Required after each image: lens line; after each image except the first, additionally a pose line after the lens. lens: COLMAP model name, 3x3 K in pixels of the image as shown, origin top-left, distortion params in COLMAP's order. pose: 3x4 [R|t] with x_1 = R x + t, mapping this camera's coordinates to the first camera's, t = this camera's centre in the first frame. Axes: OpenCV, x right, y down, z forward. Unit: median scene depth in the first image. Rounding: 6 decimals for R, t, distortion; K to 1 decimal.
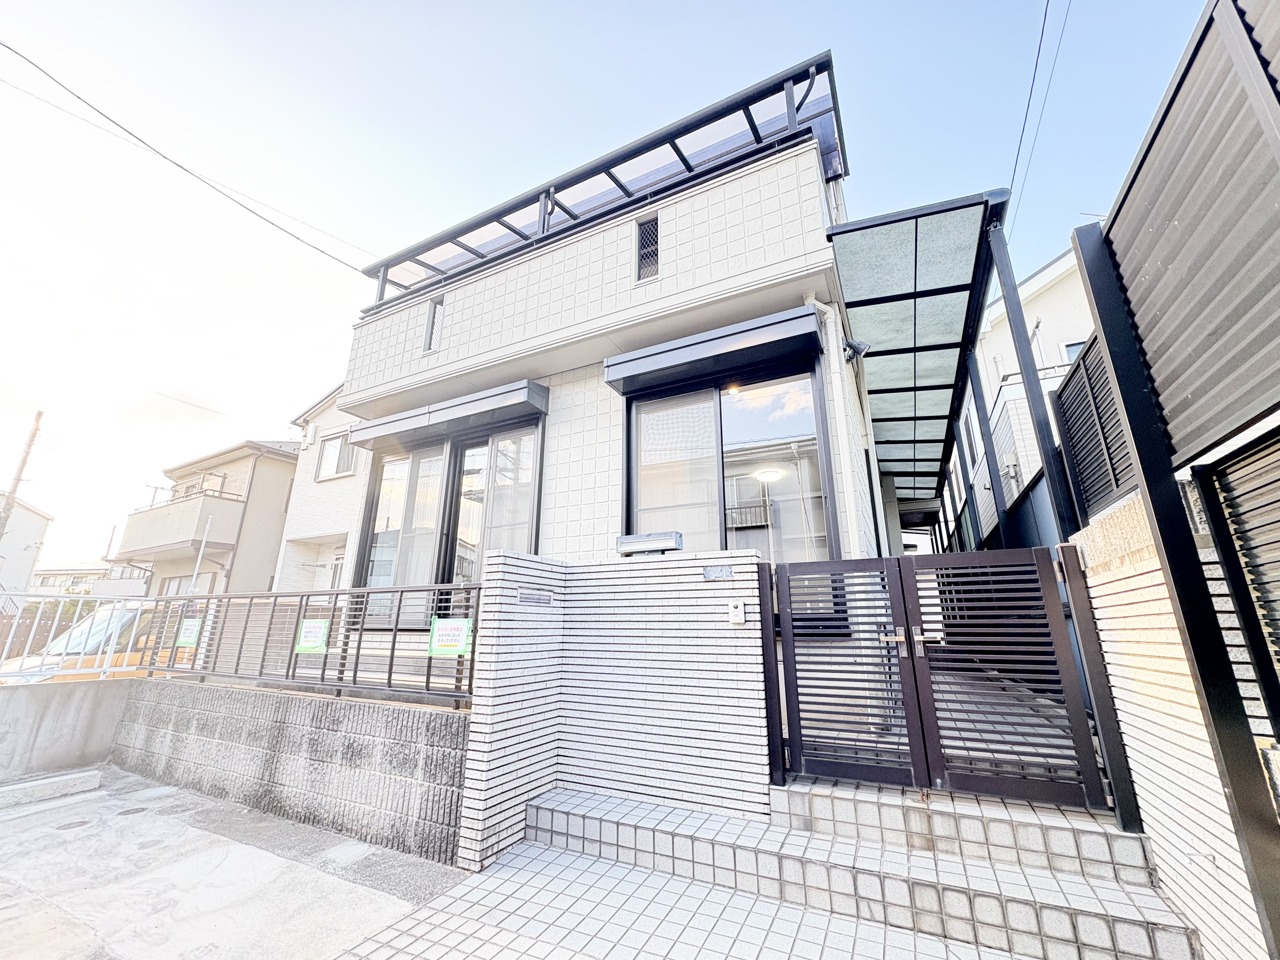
lens RADIAL K [[511.2, 0, 638.7], [0, 511.2, 479.7], [0, 0, 1]] dist [0.001530, -0.000071]
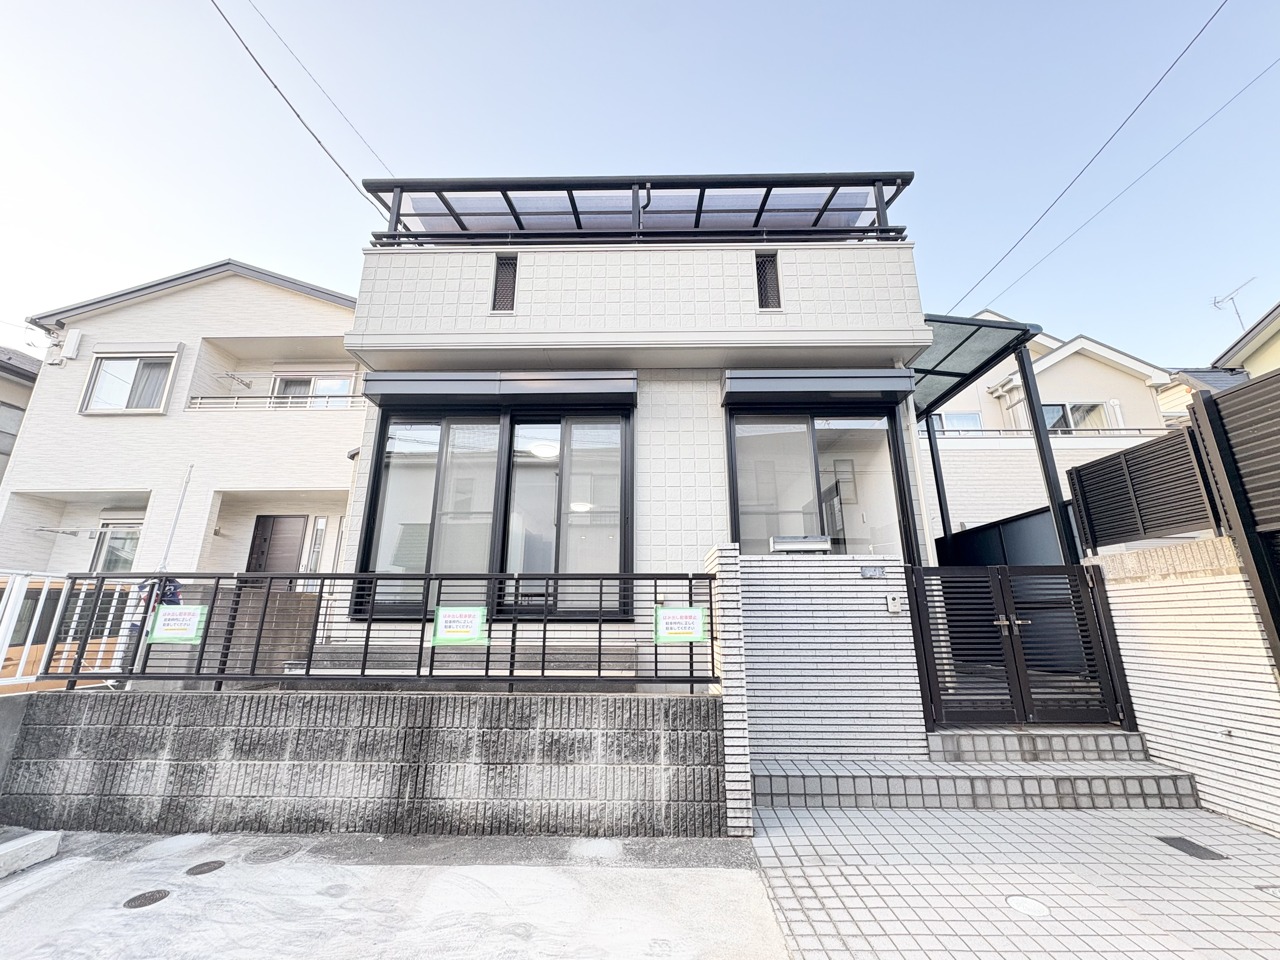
lens RADIAL K [[511.2, 0, 641.0], [0, 511.2, 481.4], [0, 0, 1]] dist [0.001530, -0.000071]
pose [[0.897412, 0.111959, 0.426751, -0.927617], [-0.119564, 0.992785, -0.009029, 0.041348], [-0.424683, -0.042922, 0.904324, 0.119647]]
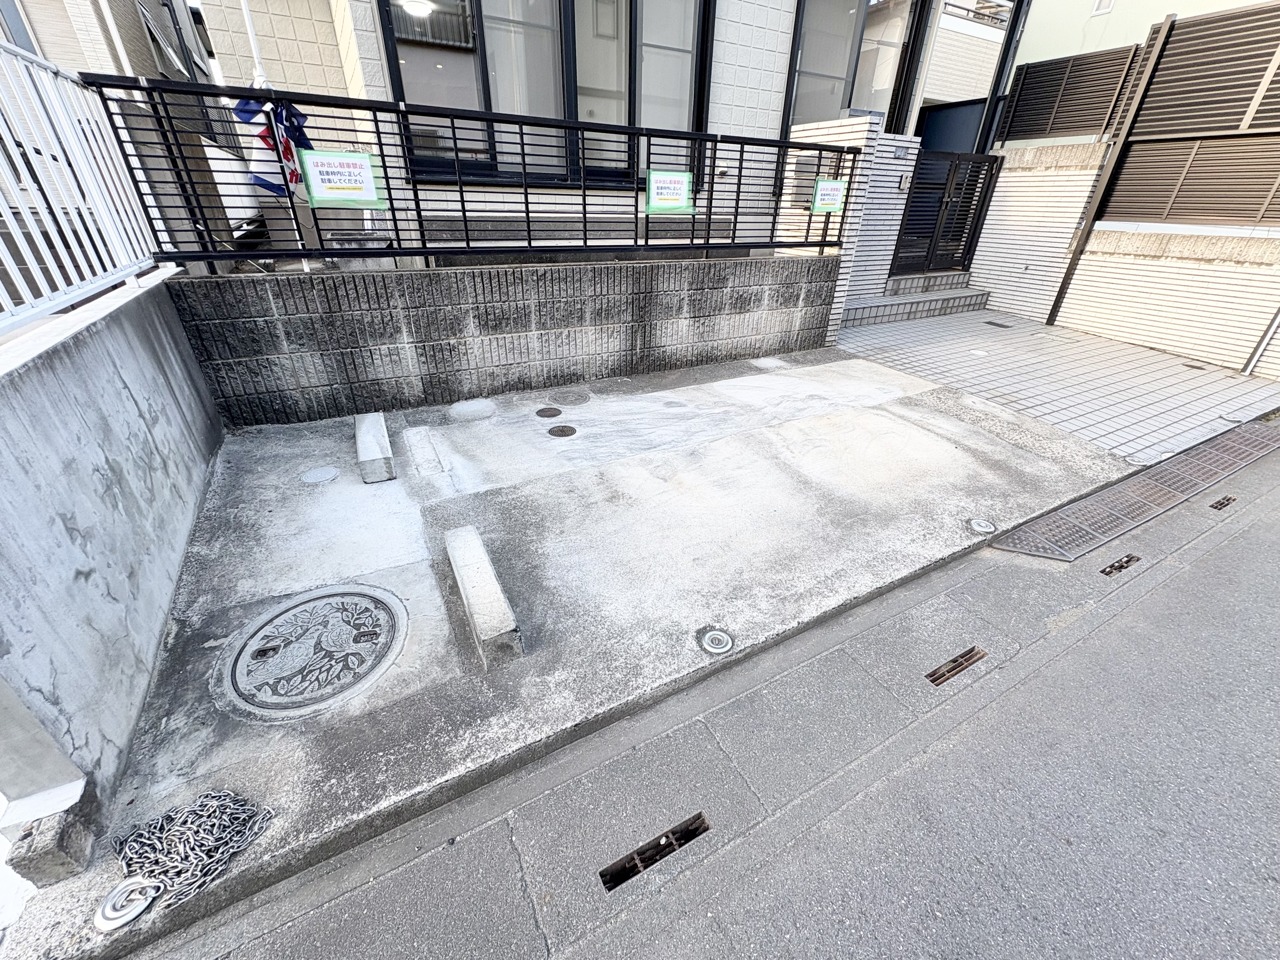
lens RADIAL K [[511.2, 0, 642.4], [0, 511.2, 480.0], [0, 0, 1]] dist [0.001530, -0.000071]
pose [[0.555415, -0.395618, 0.731437, -1.816486], [-0.250790, 0.758938, 0.600930, 0.202176], [-0.792854, -0.517203, 0.322309, 0.619050]]
